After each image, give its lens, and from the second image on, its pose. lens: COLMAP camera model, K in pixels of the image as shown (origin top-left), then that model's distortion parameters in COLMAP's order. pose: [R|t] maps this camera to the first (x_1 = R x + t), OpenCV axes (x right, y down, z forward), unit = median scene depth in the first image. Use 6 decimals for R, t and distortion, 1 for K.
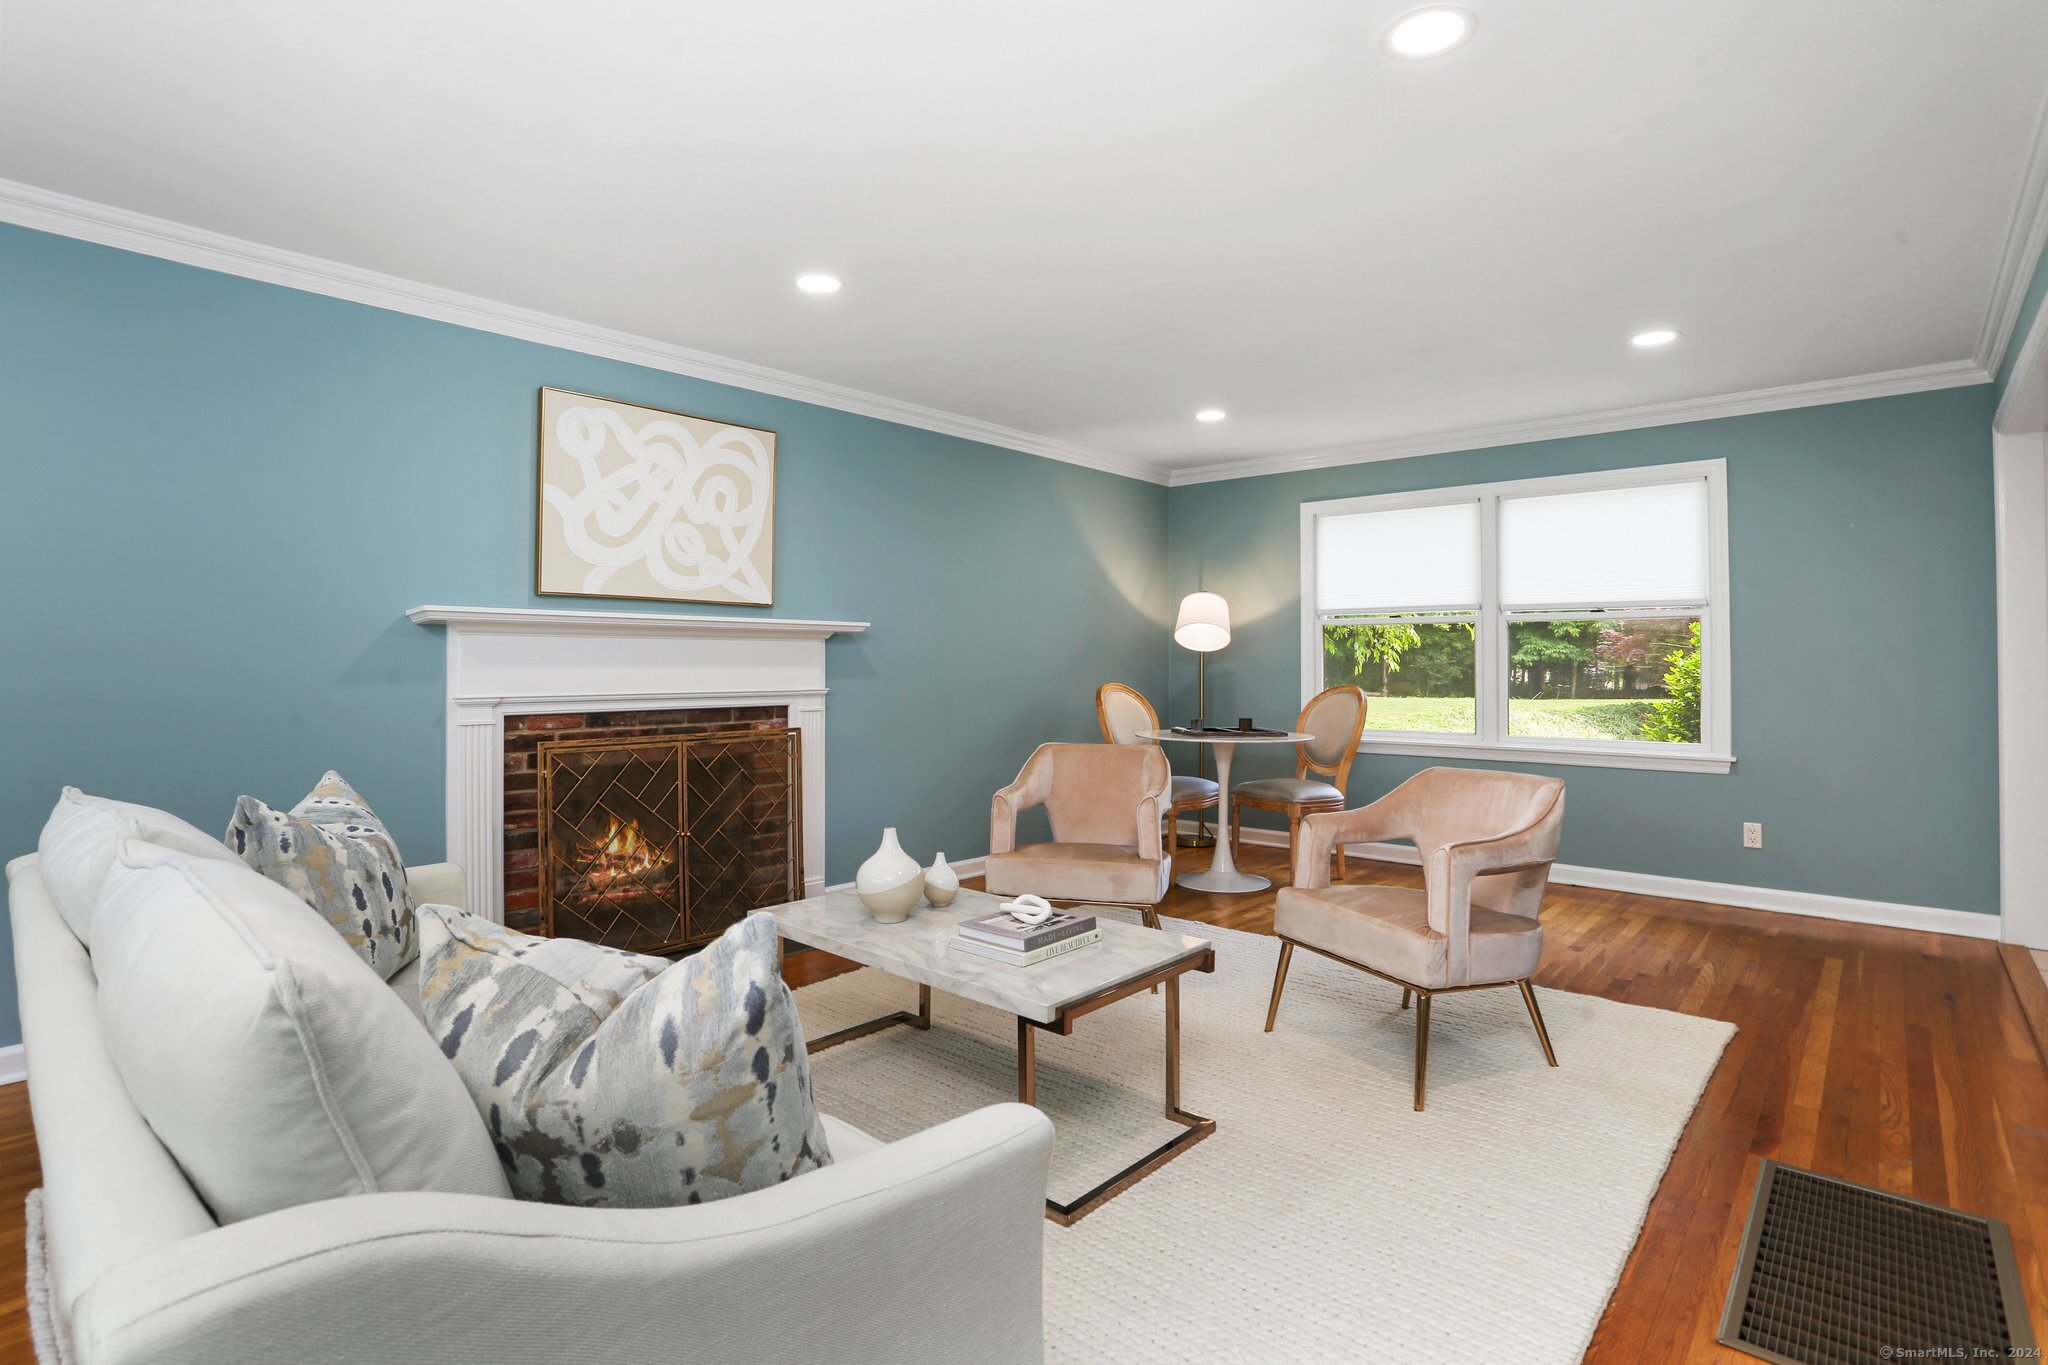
lens RADIAL K [[1002.2, 0, 1026.2], [0, 1002.2, 673.1], [0, 0, 1]] dist [-0.069537, 0.032623]
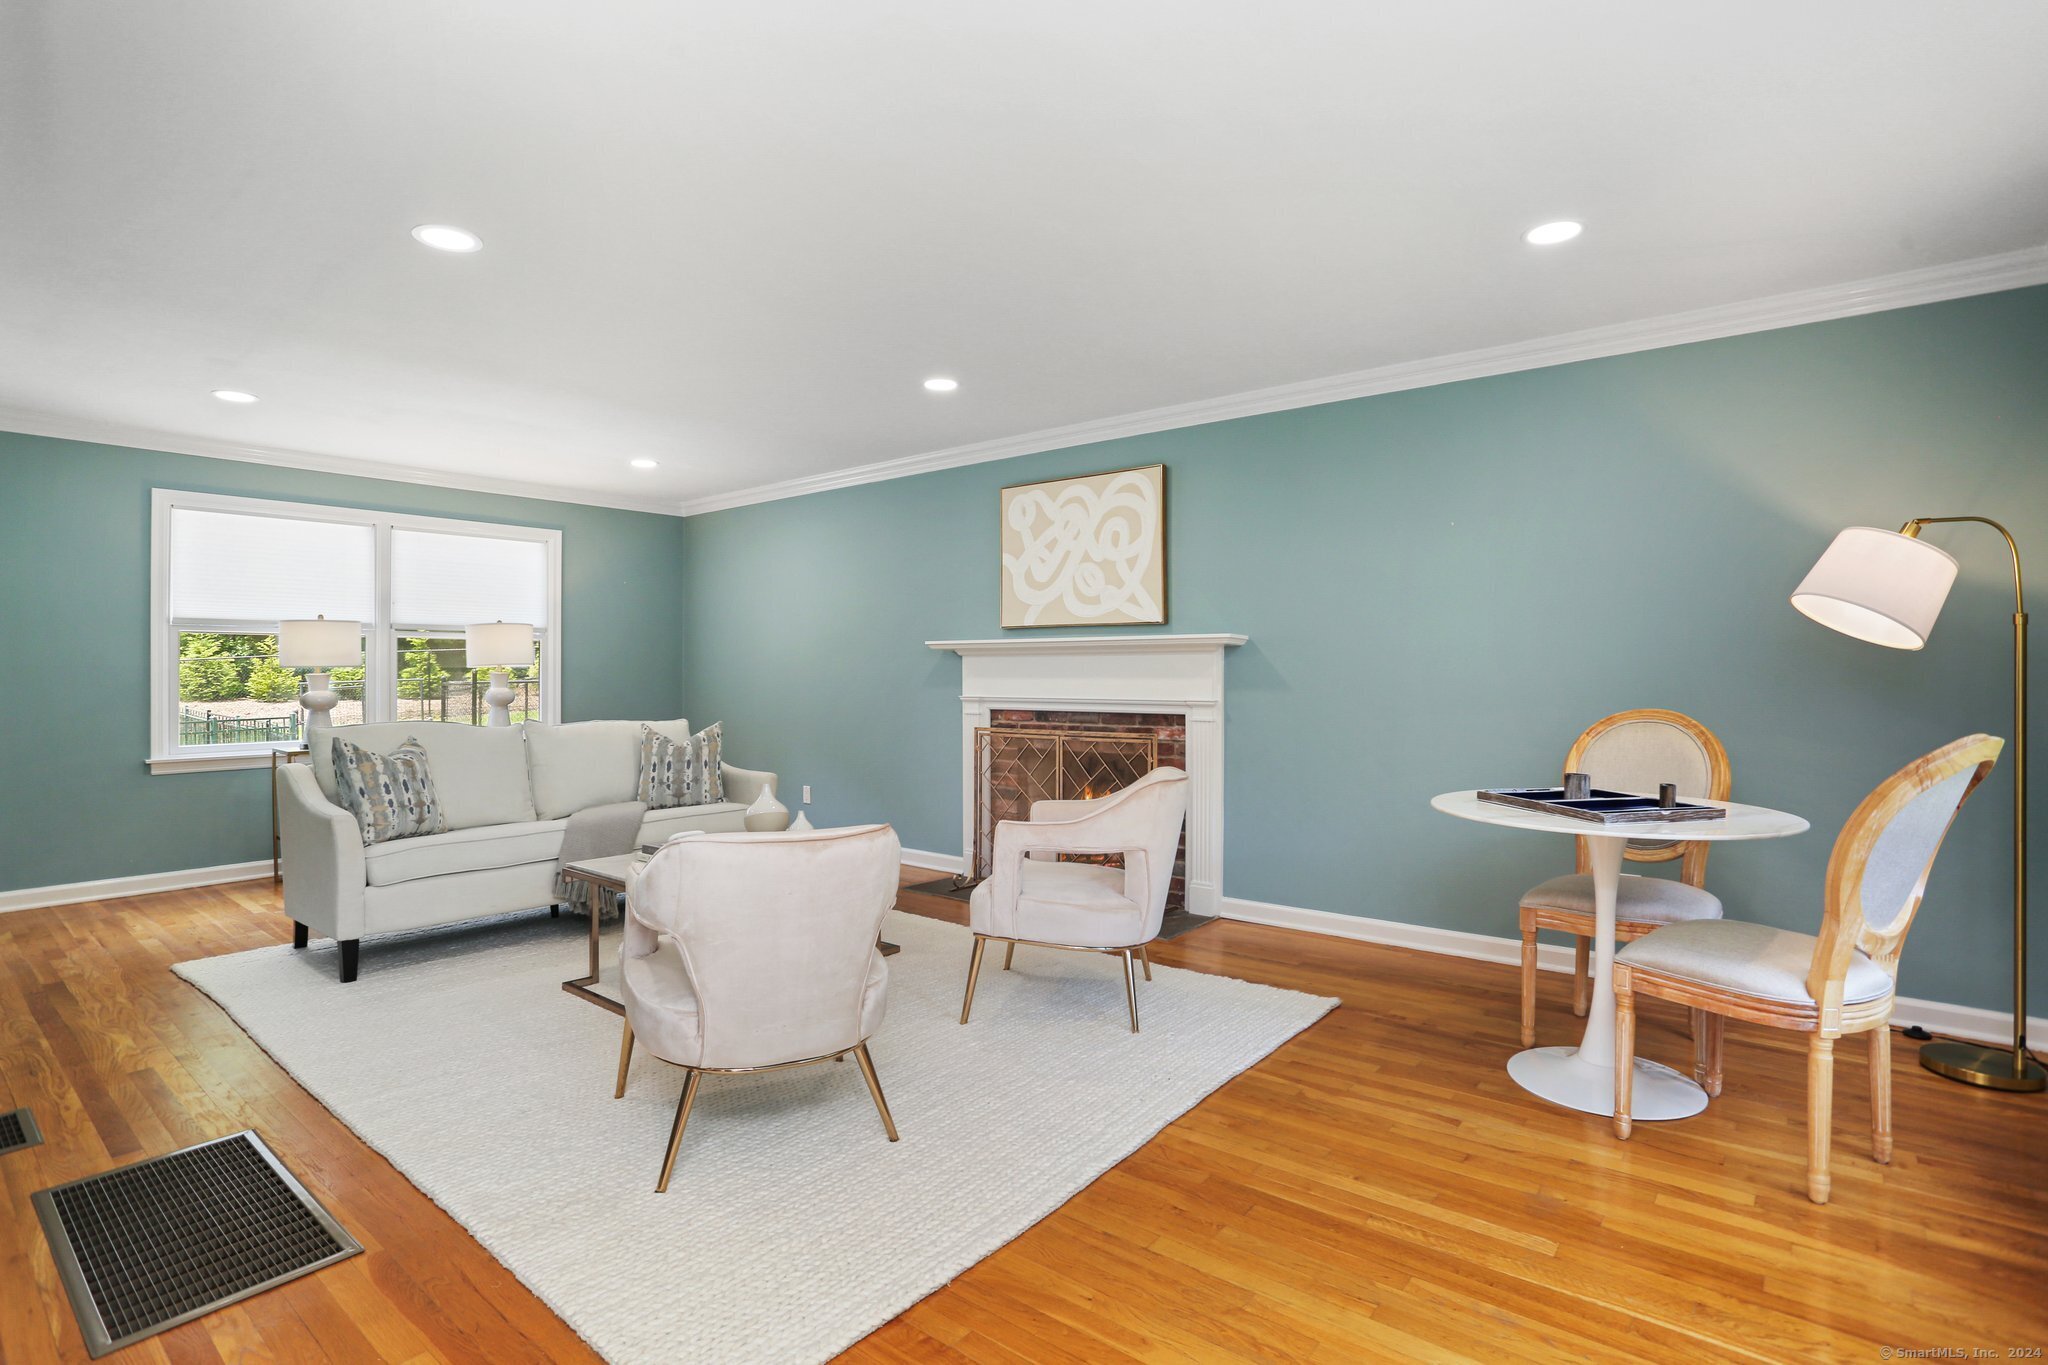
lens RADIAL K [[1002.2, 0, 1026.2], [0, 1002.2, 673.1], [0, 0, 1]] dist [-0.069537, 0.032623]
pose [[0.077708, 0.001757, -0.996975, 0.912905], [-0.006328, 0.999979, 0.001270, -0.013669], [0.996956, 0.006210, 0.077718, 0.832851]]
